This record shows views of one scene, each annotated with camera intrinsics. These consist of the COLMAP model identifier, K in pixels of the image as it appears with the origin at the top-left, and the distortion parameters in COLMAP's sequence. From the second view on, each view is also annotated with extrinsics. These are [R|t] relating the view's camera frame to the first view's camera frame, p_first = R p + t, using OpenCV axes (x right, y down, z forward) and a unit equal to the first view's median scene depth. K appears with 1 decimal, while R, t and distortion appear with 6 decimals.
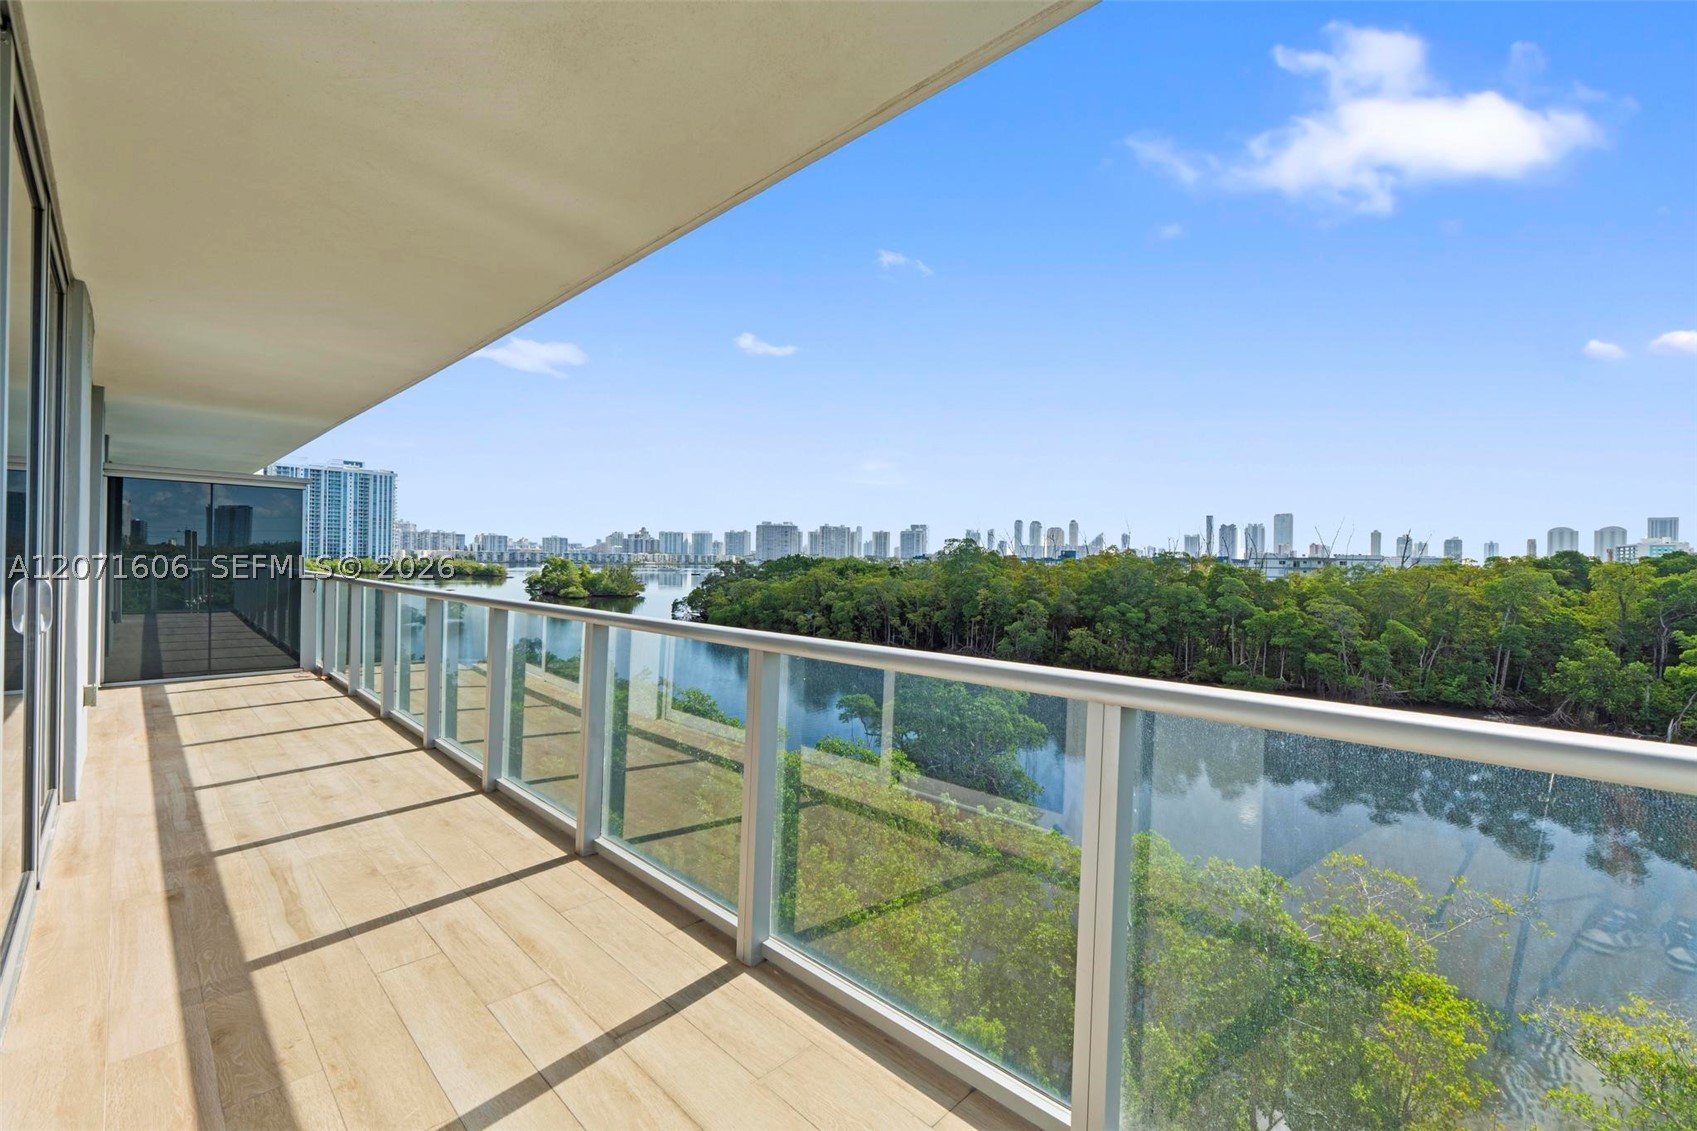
lens RADIAL K [[727.7, 0, 853.9], [0, 727.7, 566.9], [0, 0, 1]] dist [-0.000238, -0.000168]
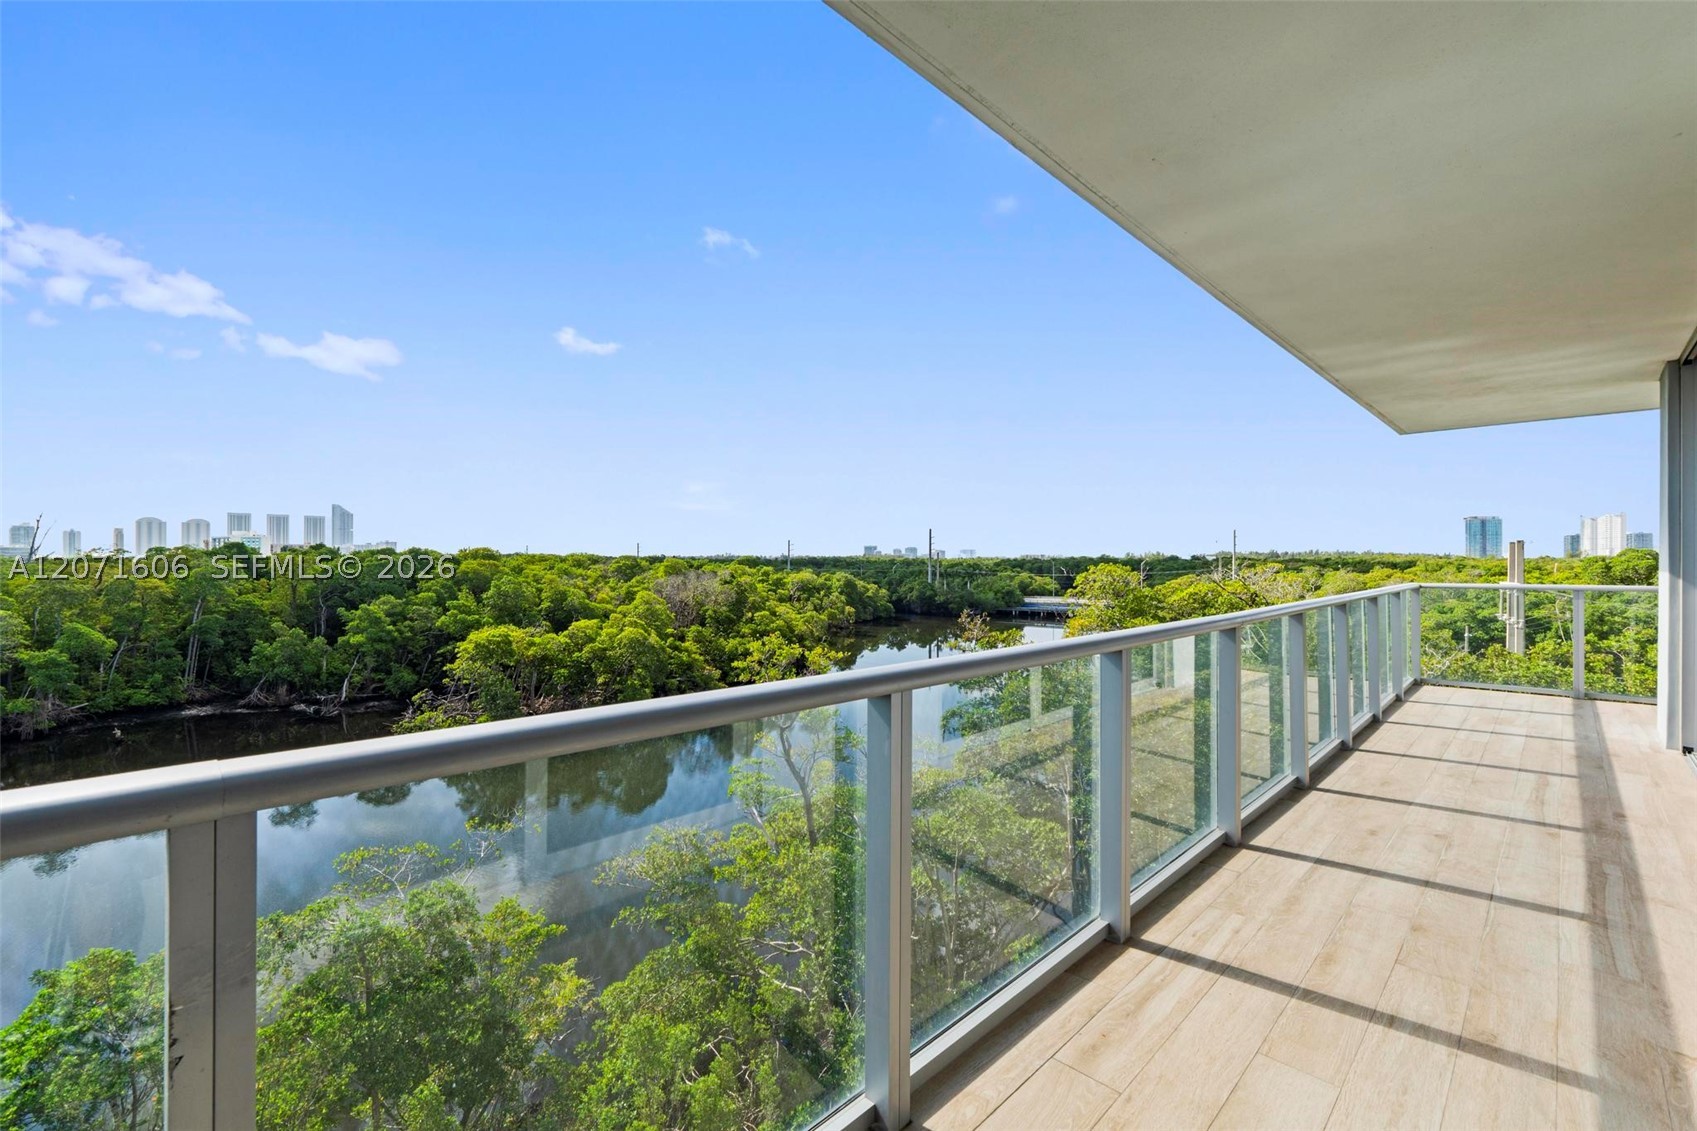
lens RADIAL K [[747.9, 0, 834.0], [0, 747.9, 556.2], [0, 0, 1]] dist [-0.002250, -0.000707]
pose [[-0.012528, -0.007244, 0.999895, -1.690238], [0.007374, 0.999946, 0.007337, -0.044154], [-0.999894, 0.007465, -0.012474, 1.818638]]
